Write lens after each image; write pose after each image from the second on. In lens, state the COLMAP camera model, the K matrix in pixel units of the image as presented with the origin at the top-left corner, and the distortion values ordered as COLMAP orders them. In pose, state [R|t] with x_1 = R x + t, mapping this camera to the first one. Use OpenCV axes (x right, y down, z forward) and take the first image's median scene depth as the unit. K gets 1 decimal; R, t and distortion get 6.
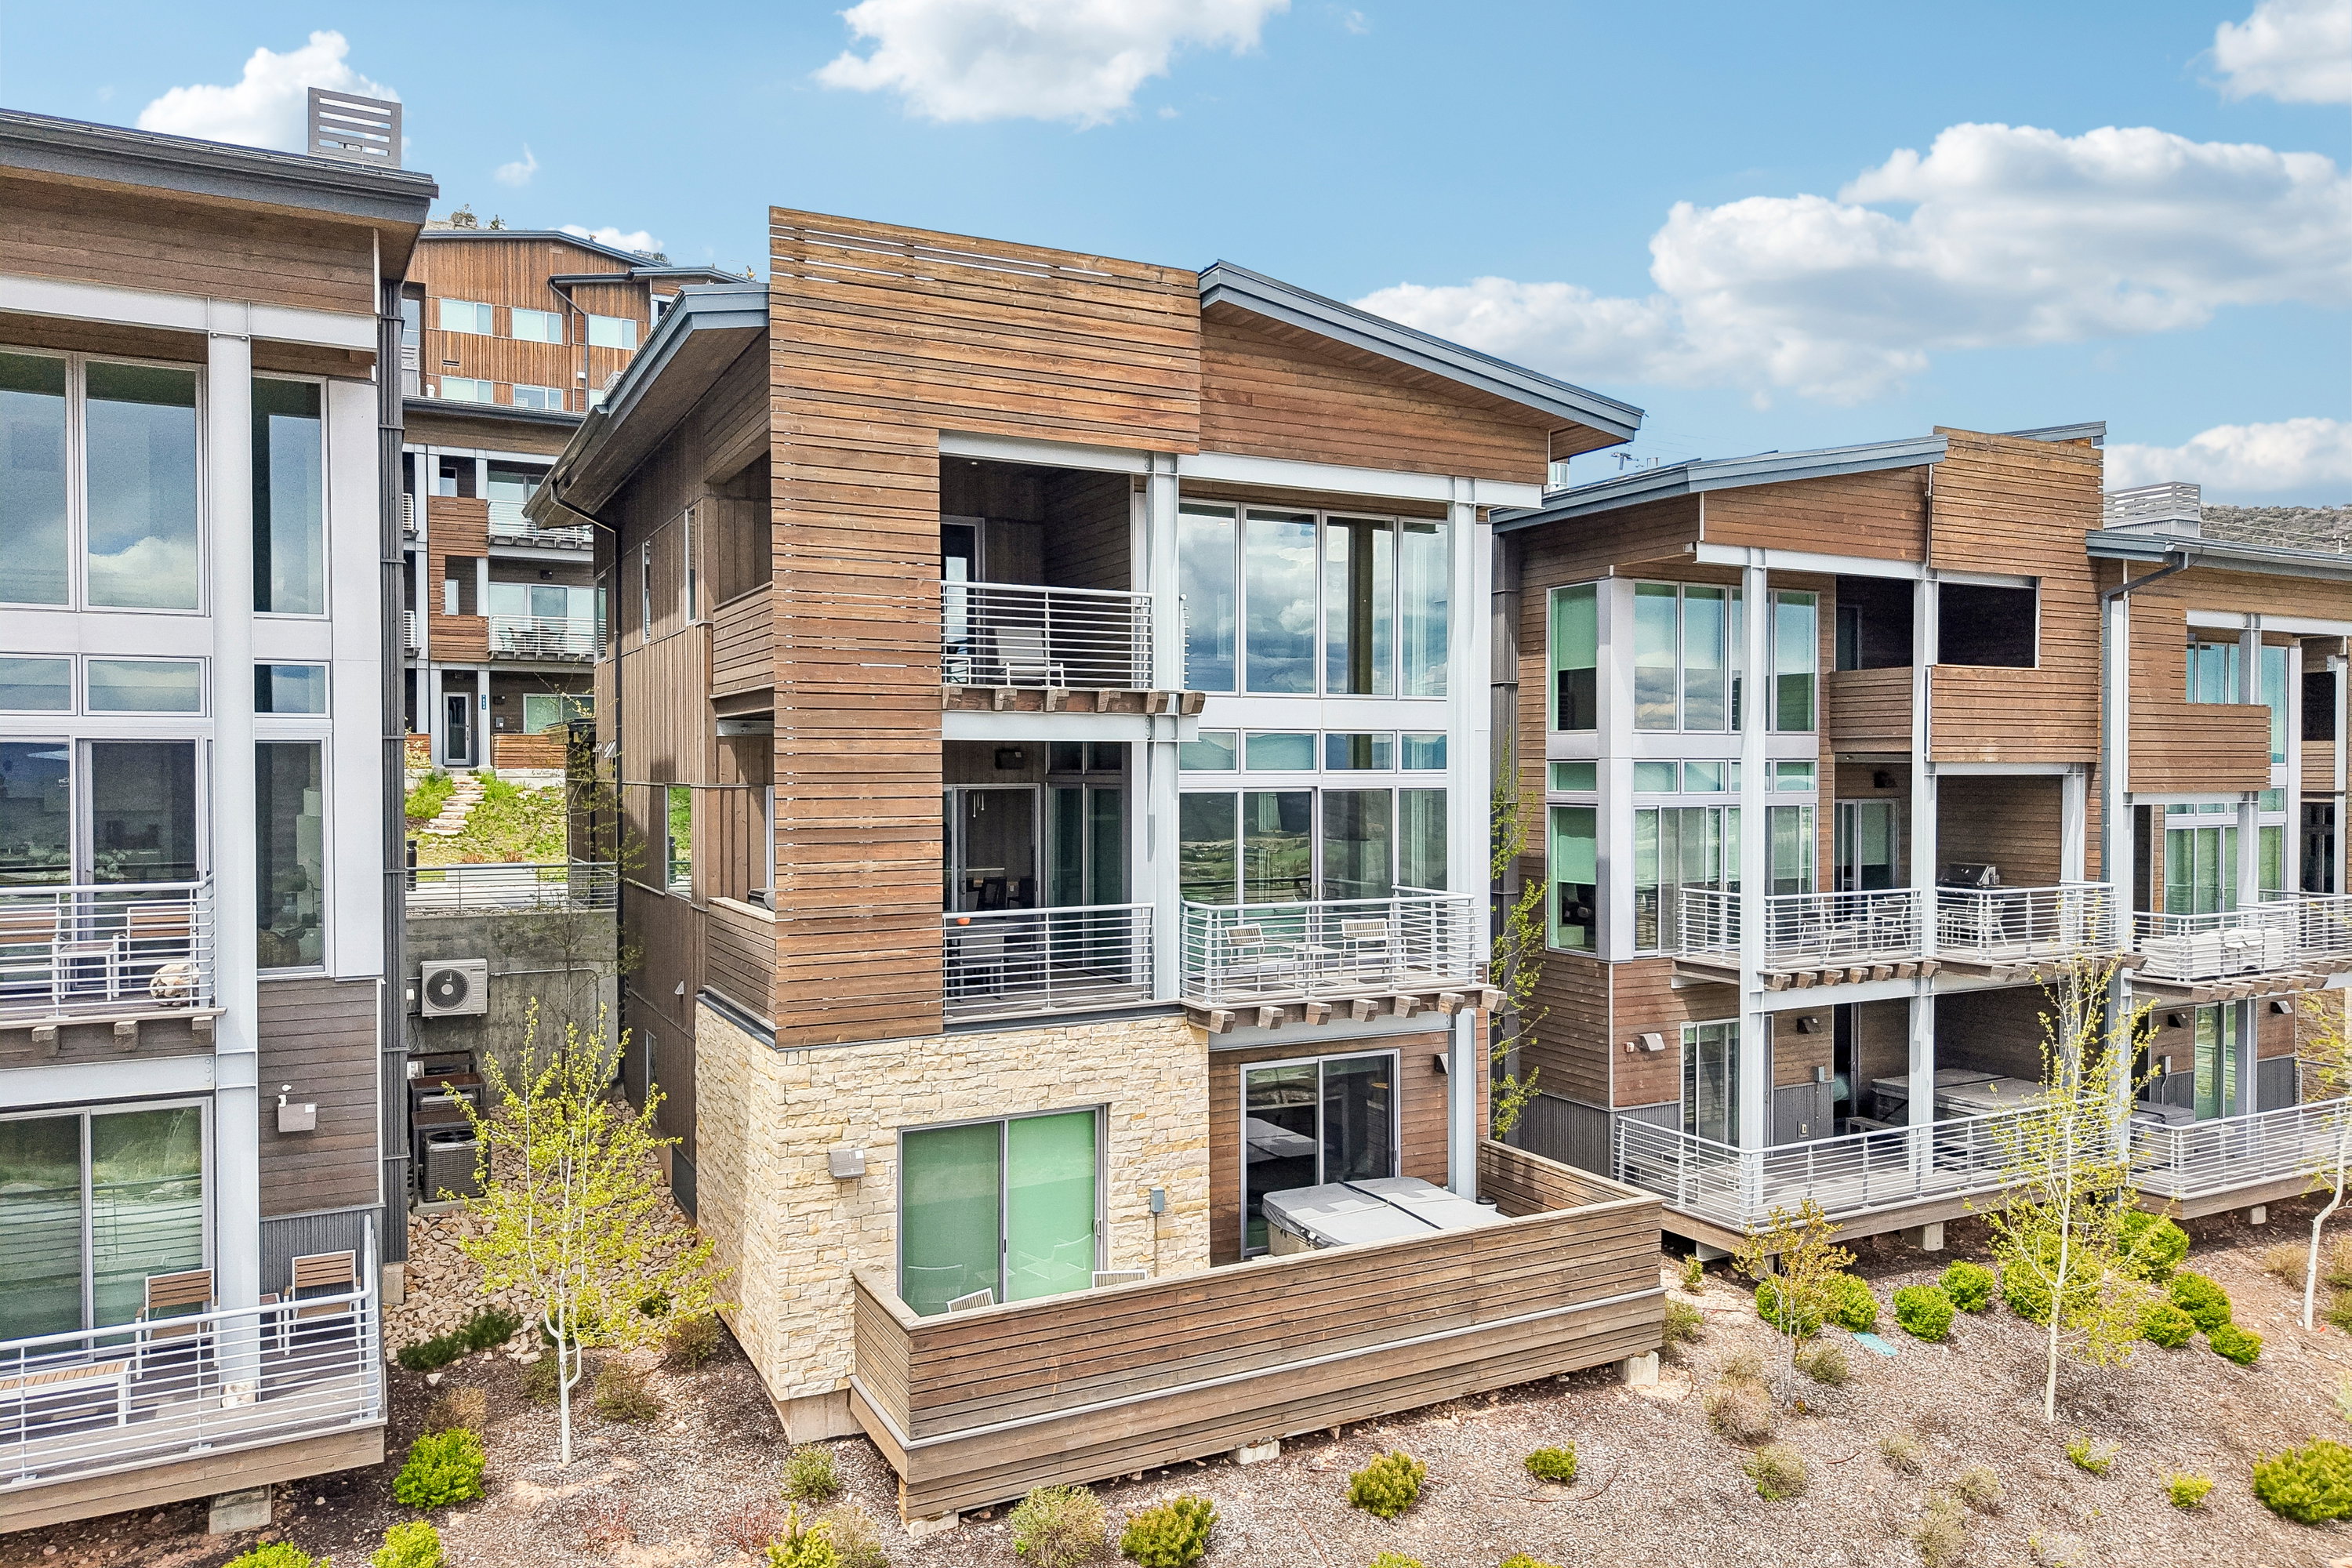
lens RADIAL K [[1571.5, 0, 1178.1], [0, 1571.5, 790.6], [0, 0, 1]] dist [0.027164, -0.029057]
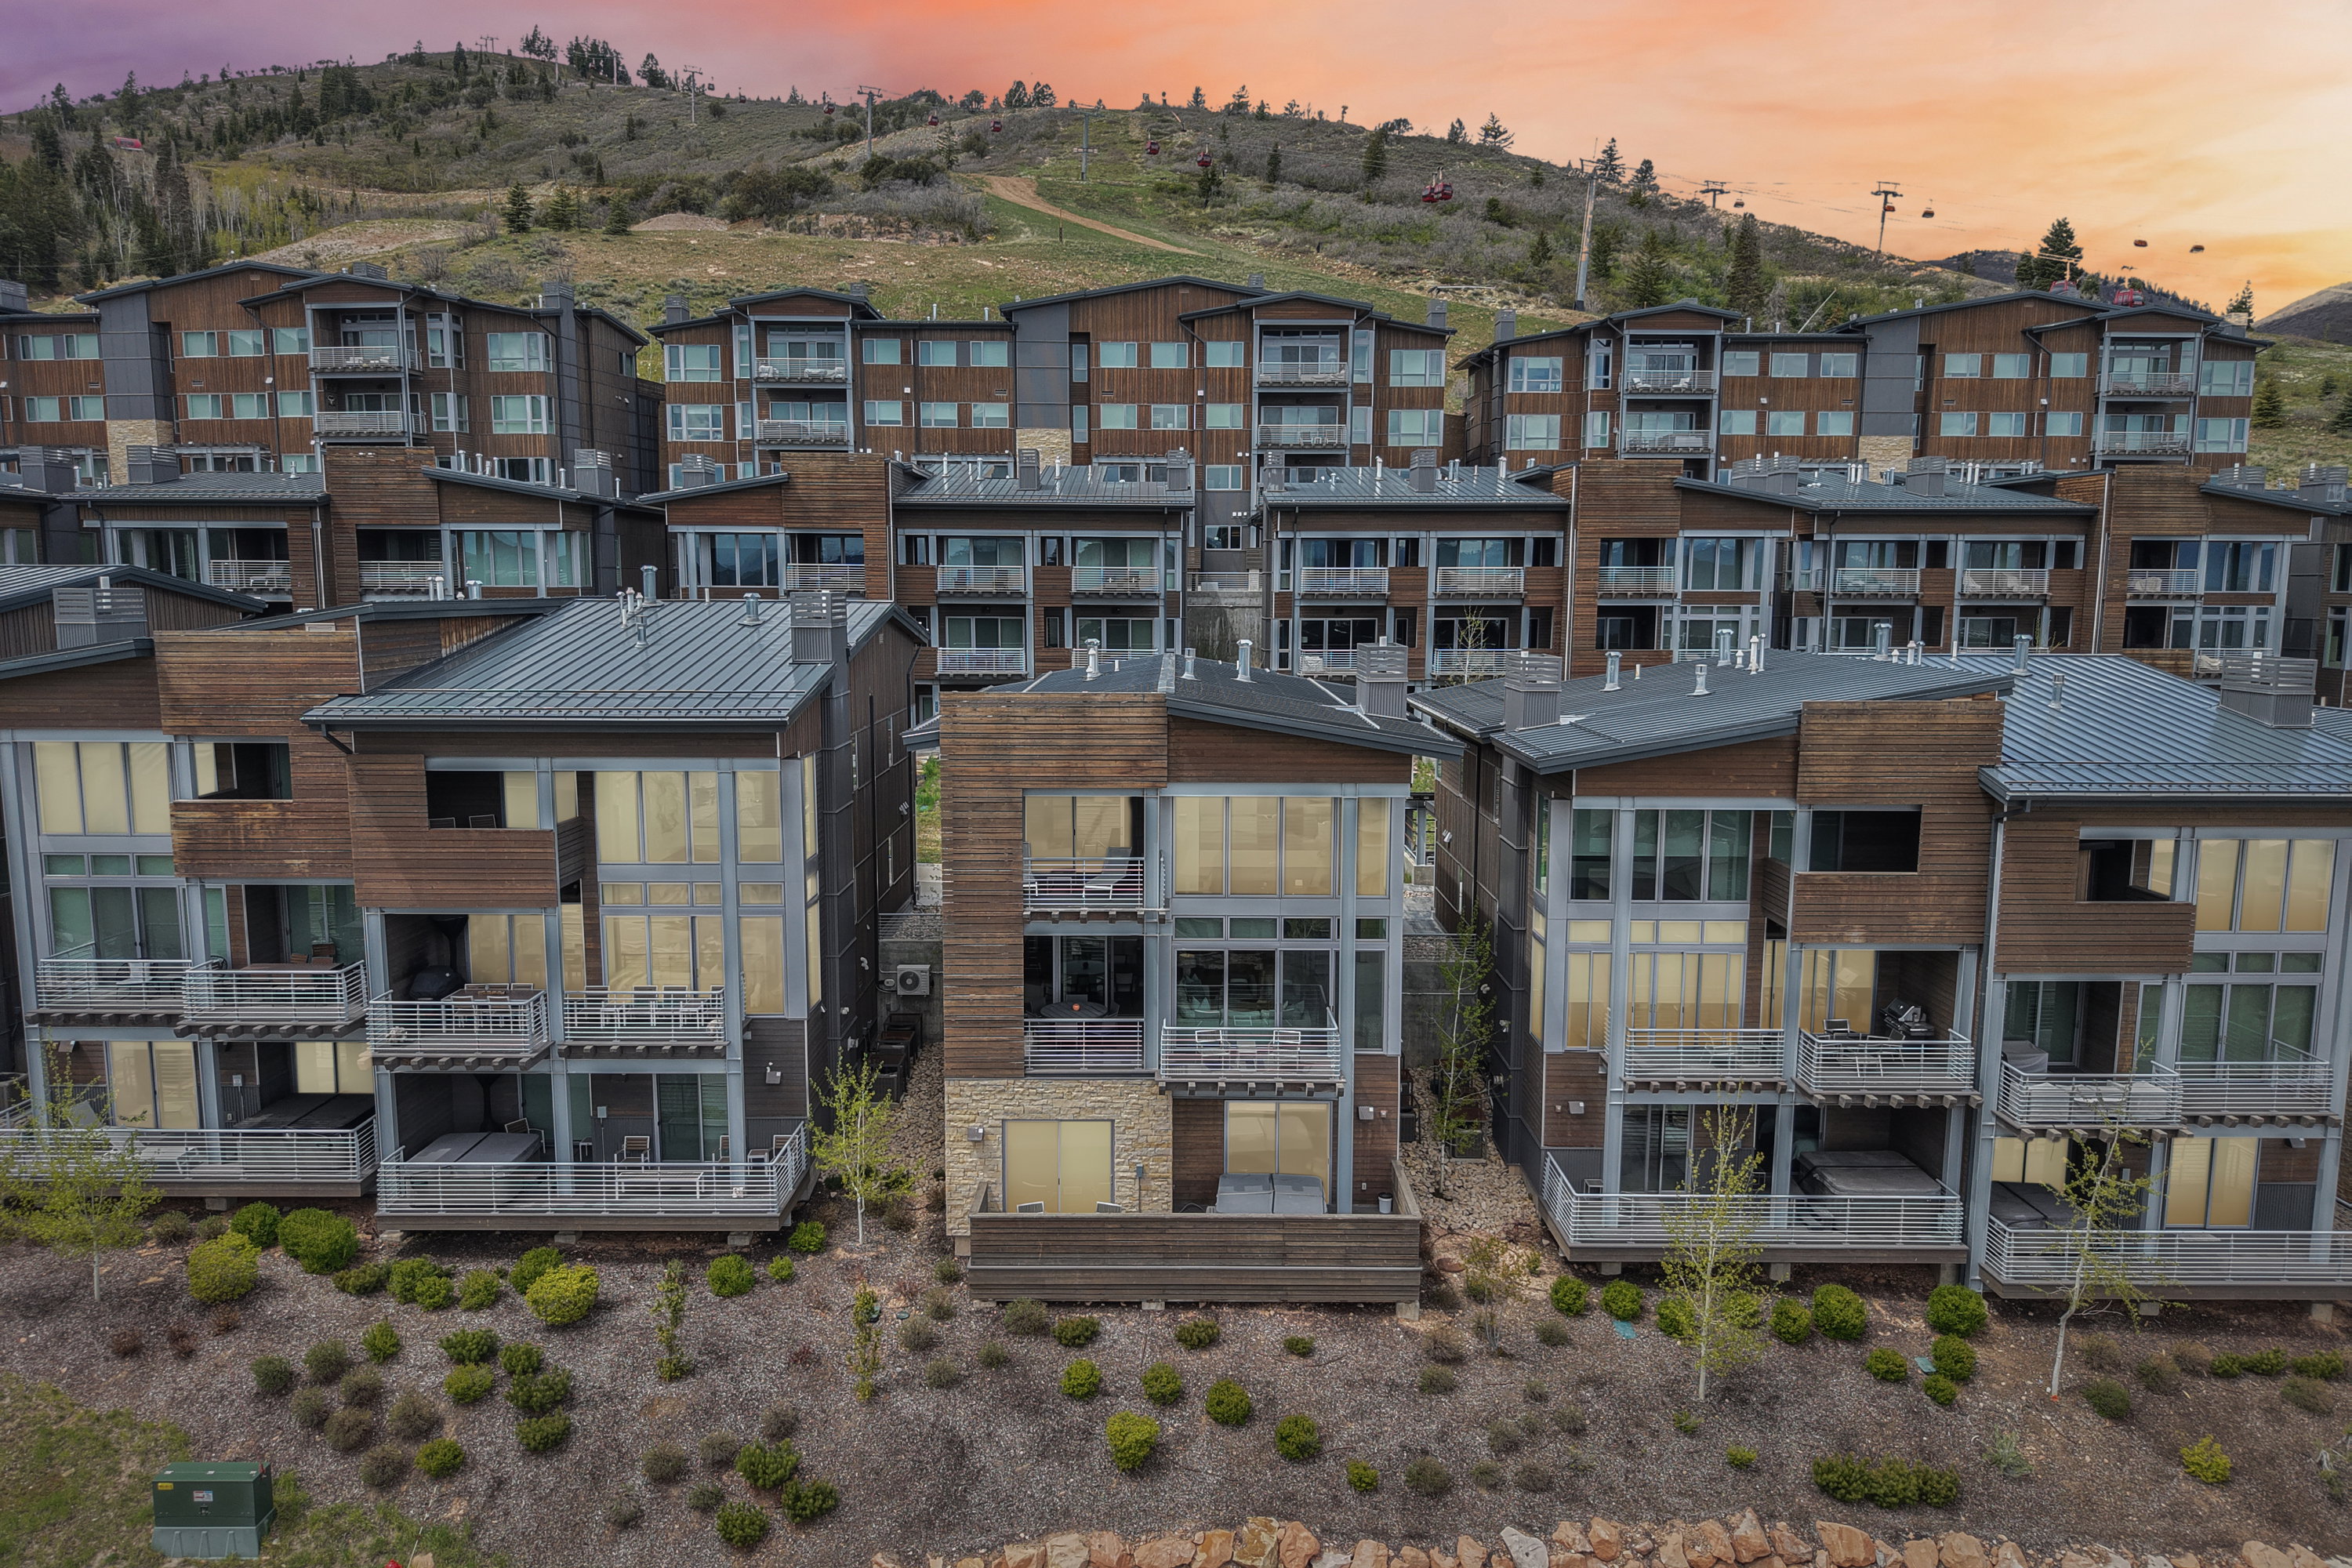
lens RADIAL K [[1571.5, 0, 1179.3], [0, 1571.5, 784.1], [0, 0, 1]] dist [0.027164, -0.029057]
pose [[0.889992, 0.063447, -0.451540, 0.881854], [-0.014279, 0.993664, 0.111477, -0.434038], [0.455753, -0.092766, 0.885259, -0.654454]]
